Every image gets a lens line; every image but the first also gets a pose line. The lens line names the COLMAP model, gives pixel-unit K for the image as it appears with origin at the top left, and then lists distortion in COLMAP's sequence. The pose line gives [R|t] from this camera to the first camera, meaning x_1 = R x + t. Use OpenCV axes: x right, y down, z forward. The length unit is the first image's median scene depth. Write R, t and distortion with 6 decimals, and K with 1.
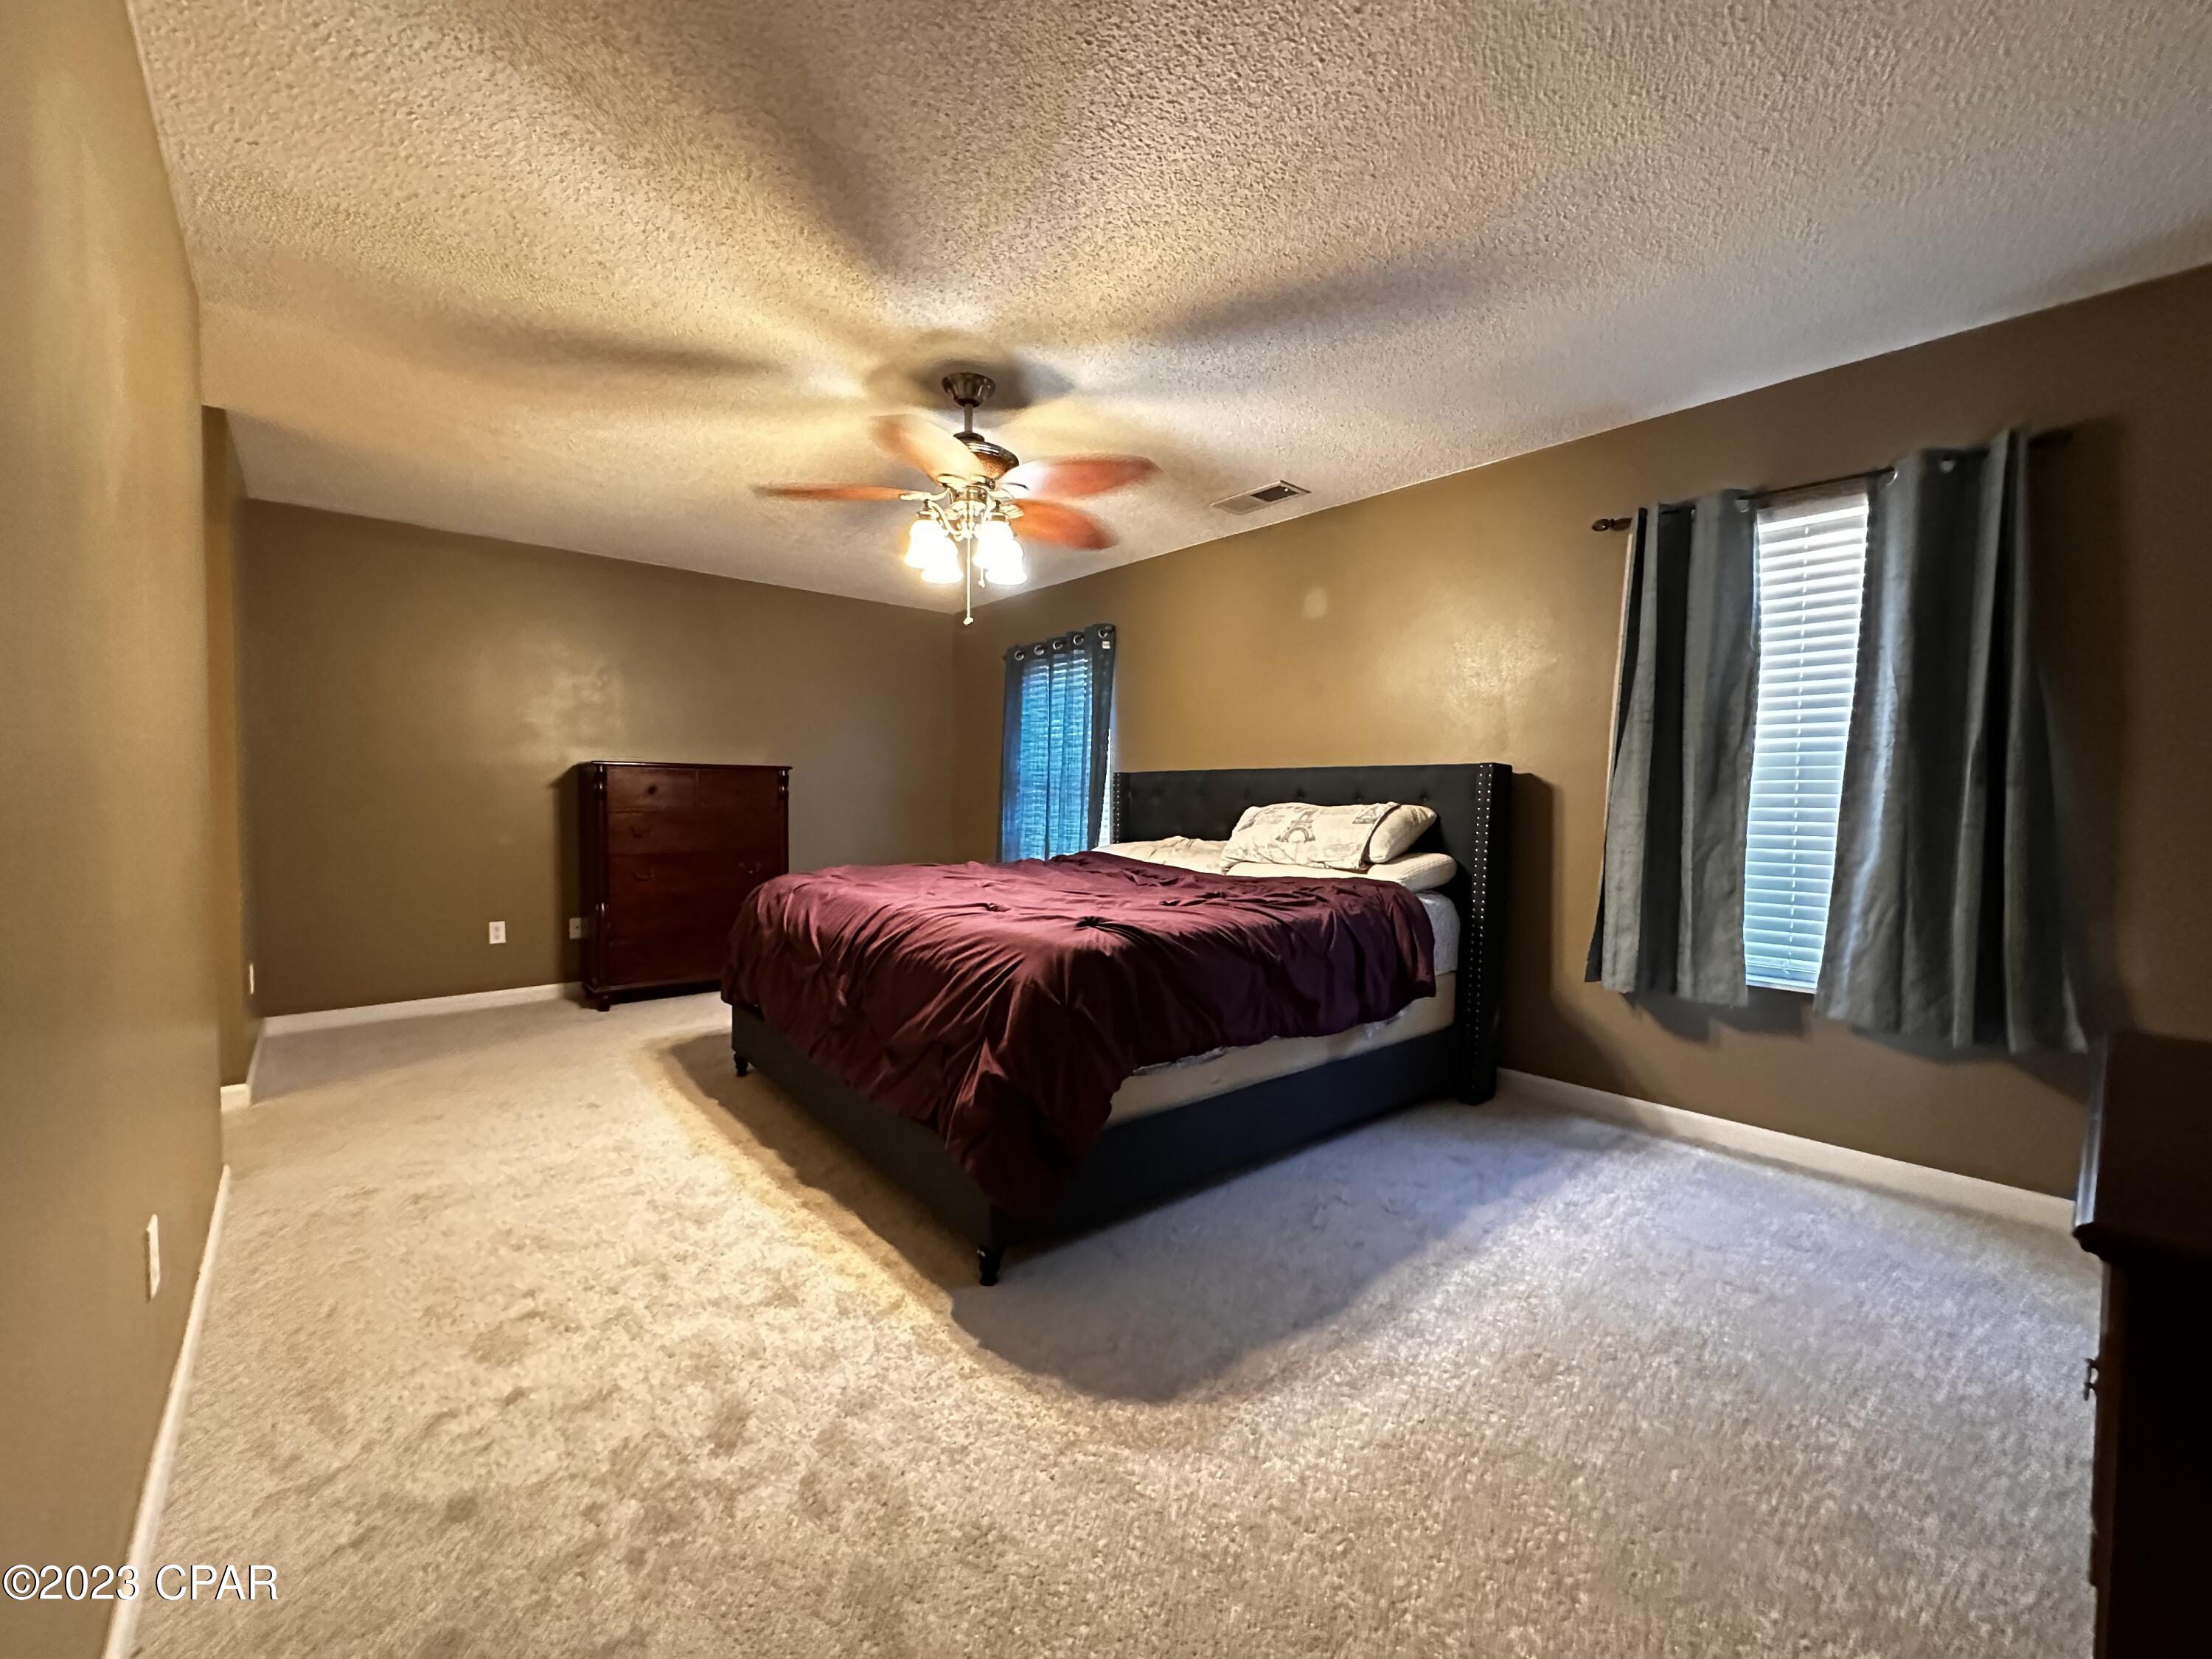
lens RADIAL K [[874.1, 0, 1098.0], [0, 874.1, 841.6], [0, 0, 1]] dist [-0.001640, 0.000140]
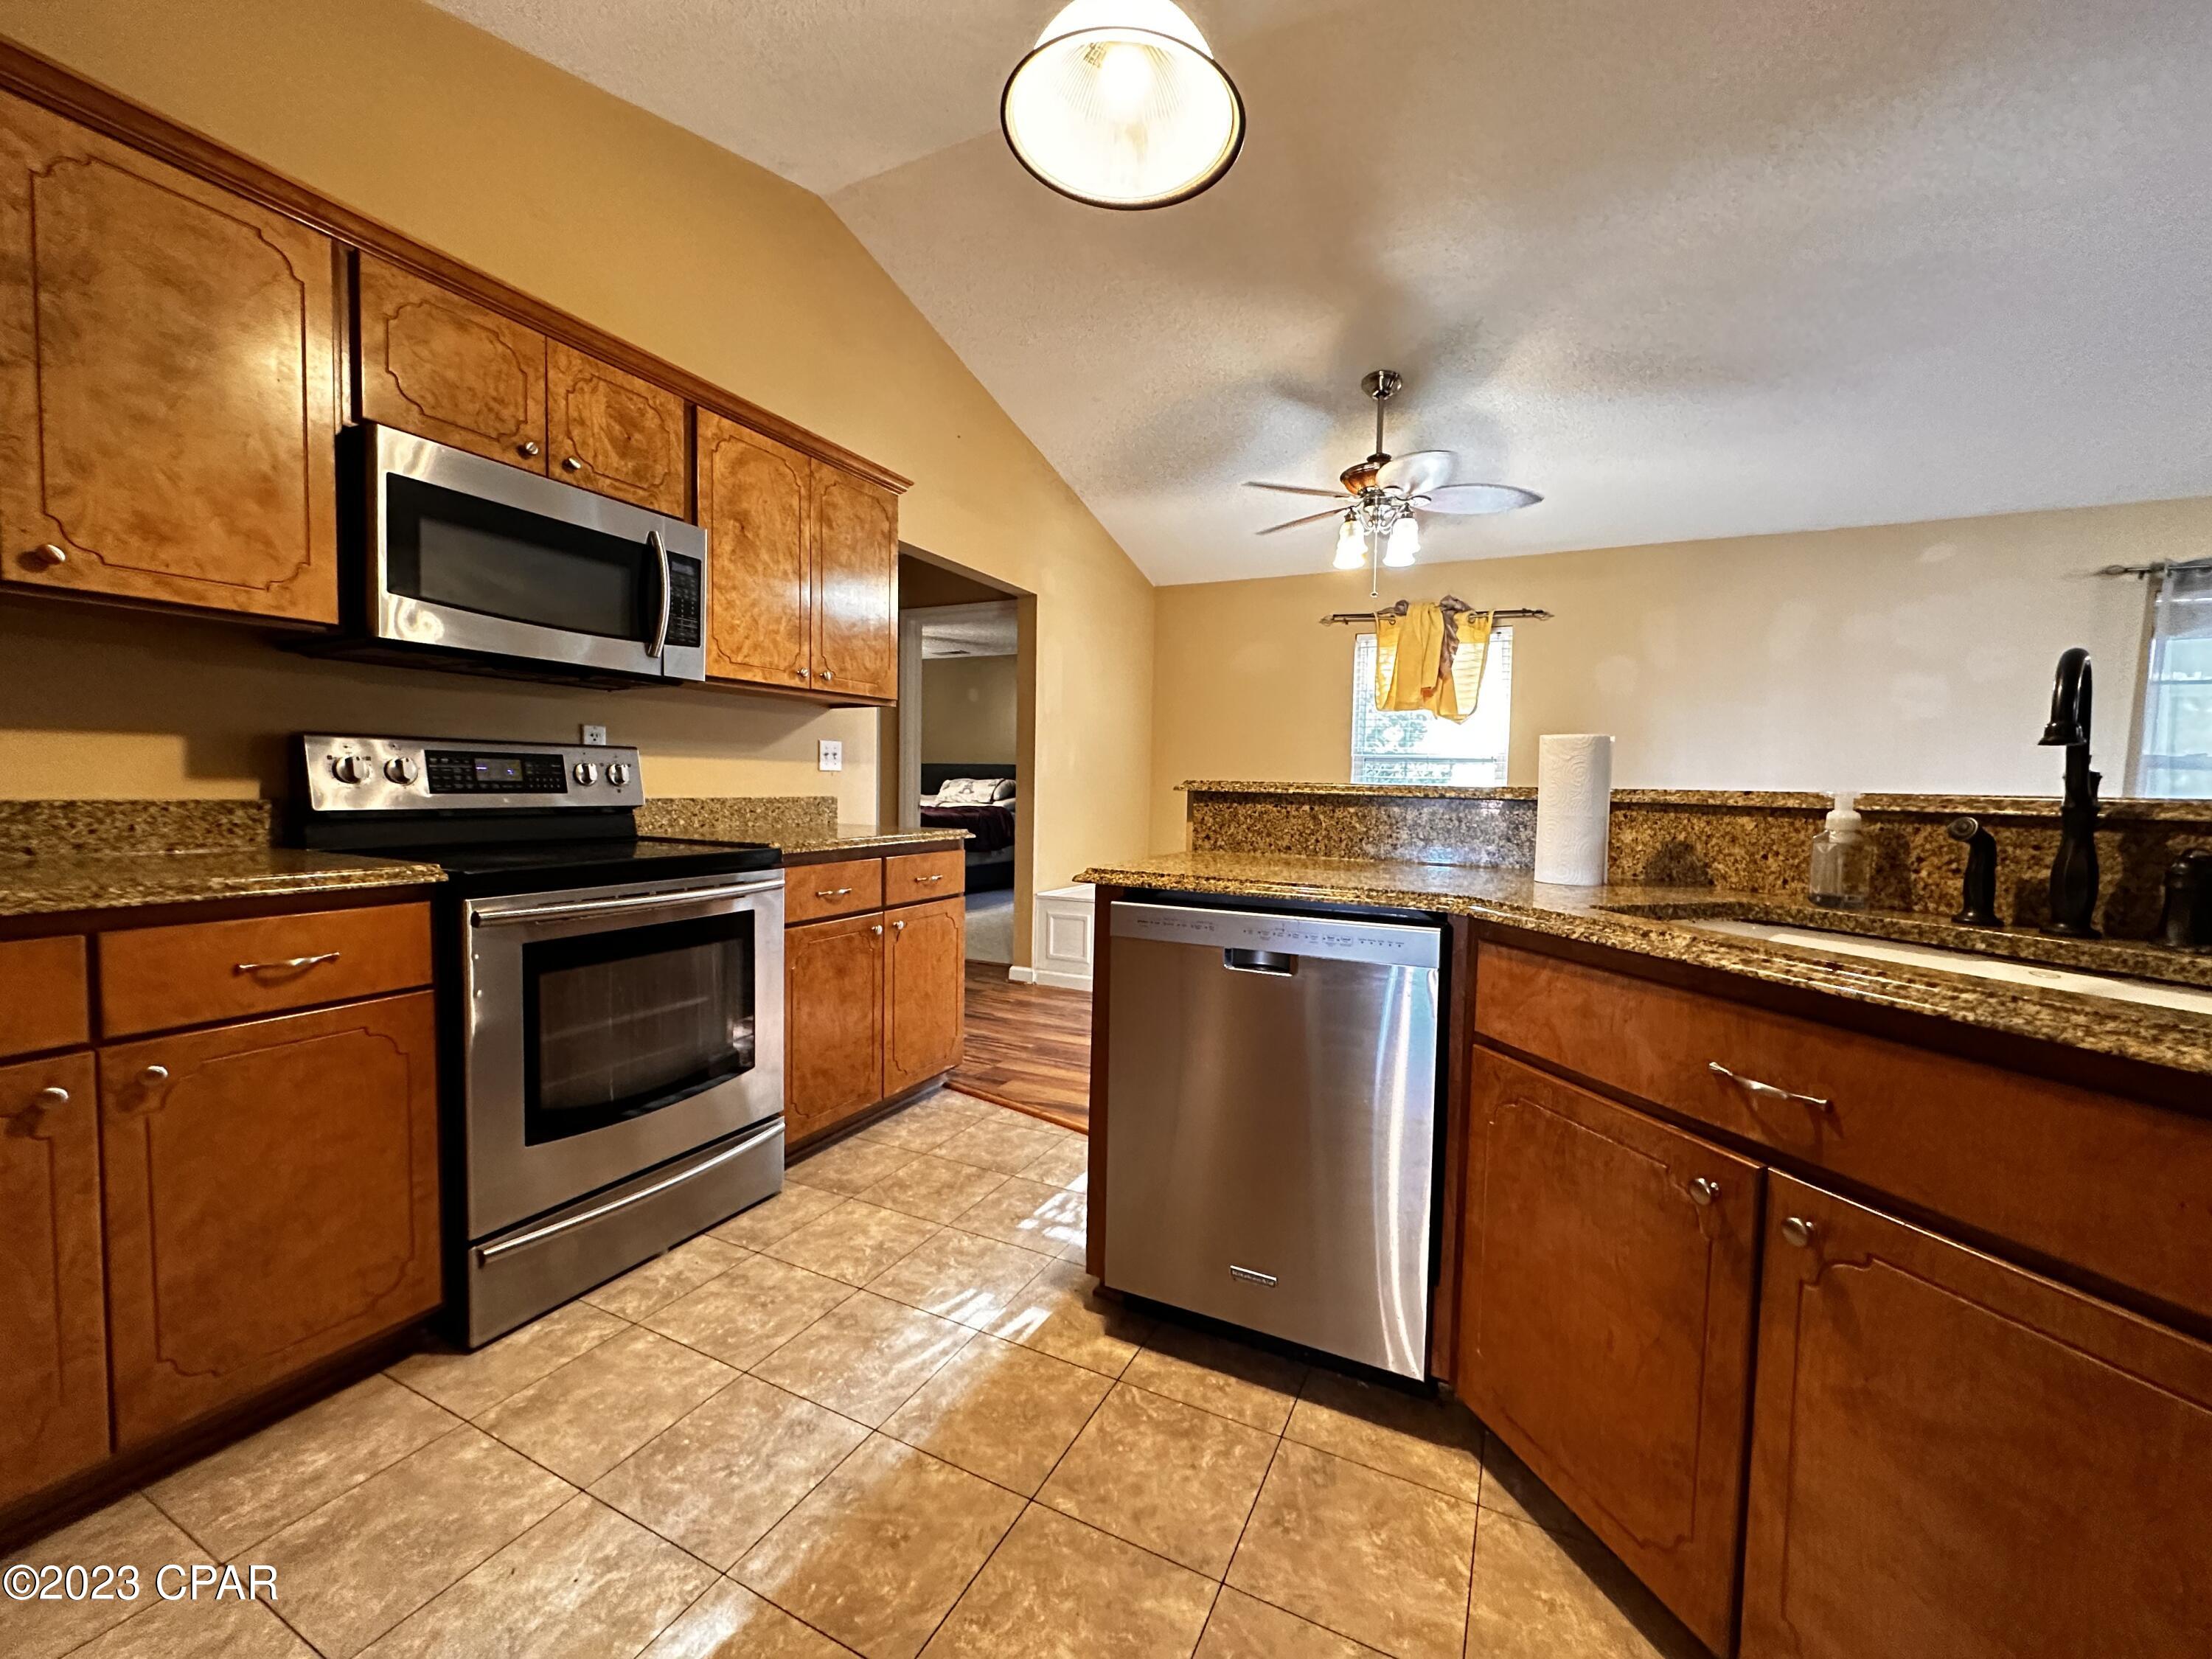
lens RADIAL K [[874.1, 0, 1102.1], [0, 874.1, 836.4], [0, 0, 1]] dist [-0.001640, 0.000140]
pose [[0.928190, -0.019150, 0.371612, -0.379401], [0.011408, 0.999670, 0.023022, 0.075132], [-0.371931, -0.017130, 0.928102, -1.613790]]
